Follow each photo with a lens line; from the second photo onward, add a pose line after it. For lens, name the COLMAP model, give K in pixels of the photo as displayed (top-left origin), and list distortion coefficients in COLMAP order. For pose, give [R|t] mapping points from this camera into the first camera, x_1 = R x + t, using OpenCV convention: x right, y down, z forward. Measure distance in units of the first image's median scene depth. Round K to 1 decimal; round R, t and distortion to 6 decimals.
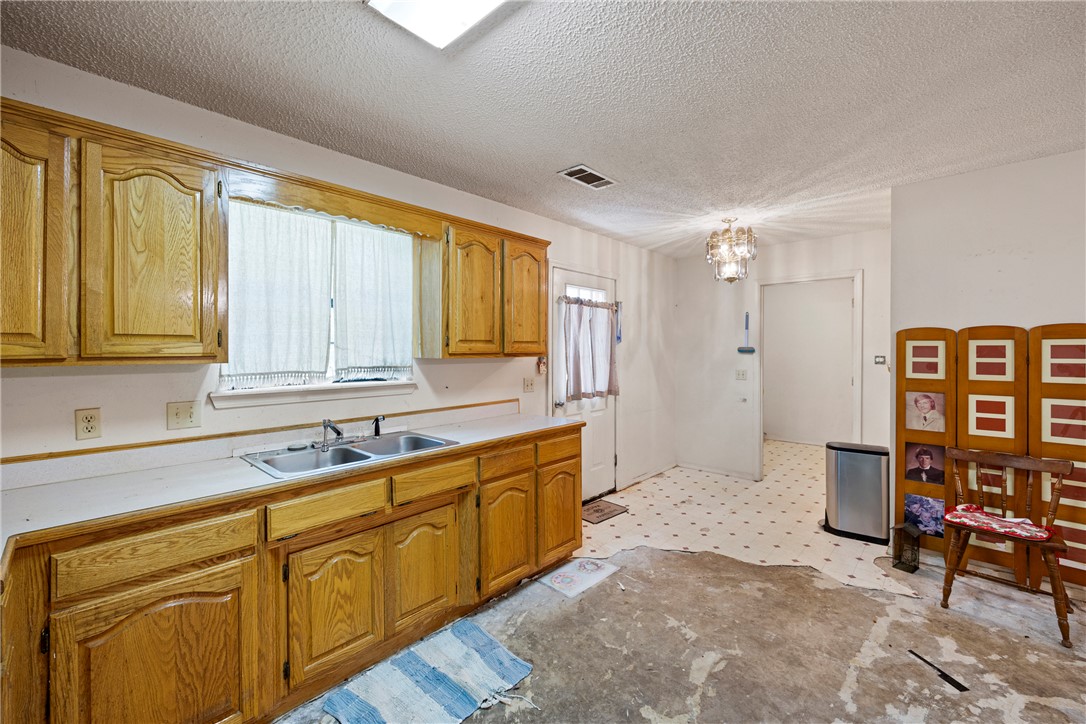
lens RADIAL K [[458.6, 0, 540.6], [0, 458.6, 352.8], [0, 0, 1]] dist [0.016083, -0.000675]
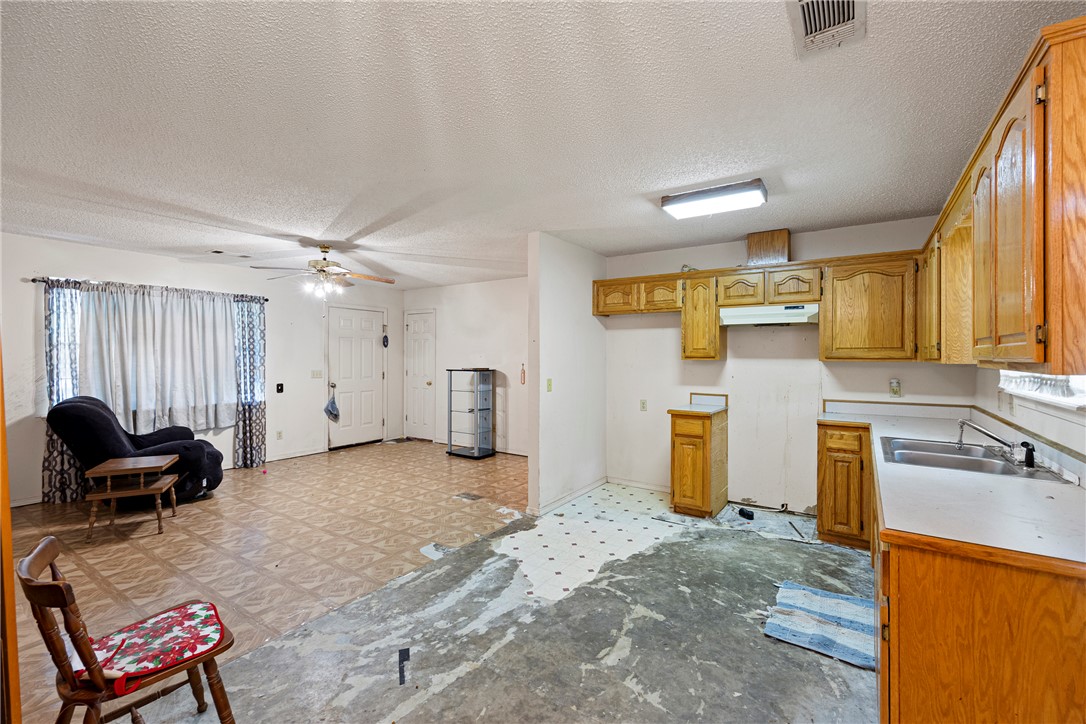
lens RADIAL K [[458.6, 0, 540.6], [0, 458.6, 352.8], [0, 0, 1]] dist [0.016083, -0.000675]
pose [[-0.990388, 0.001871, -0.138304, 0.482254], [0.002334, 0.999992, -0.003191, -0.006500], [0.138297, -0.003484, -0.990385, 1.446639]]
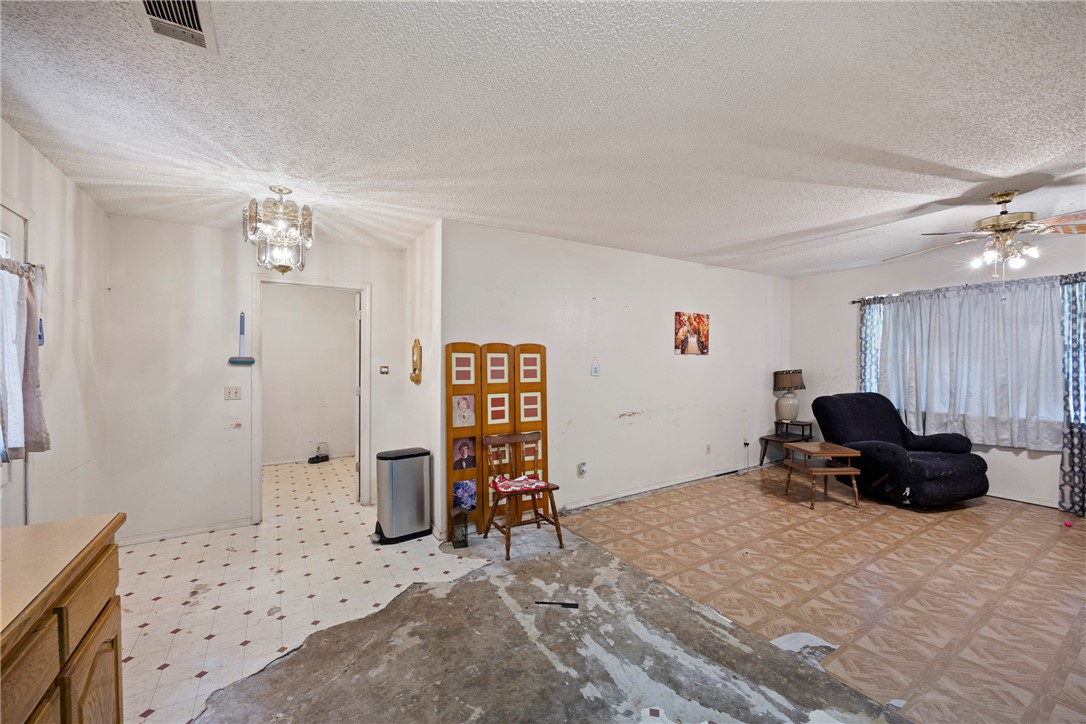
lens RADIAL K [[441.5, 0, 565.4], [0, 441.5, 363.7], [0, 0, 1]] dist [-0.001552, -0.000119]
pose [[0.236645, -0.005636, 0.971580, -0.244229], [0.006136, 0.999972, 0.004306, -0.001552], [-0.971577, 0.004942, 0.236673, 0.478287]]
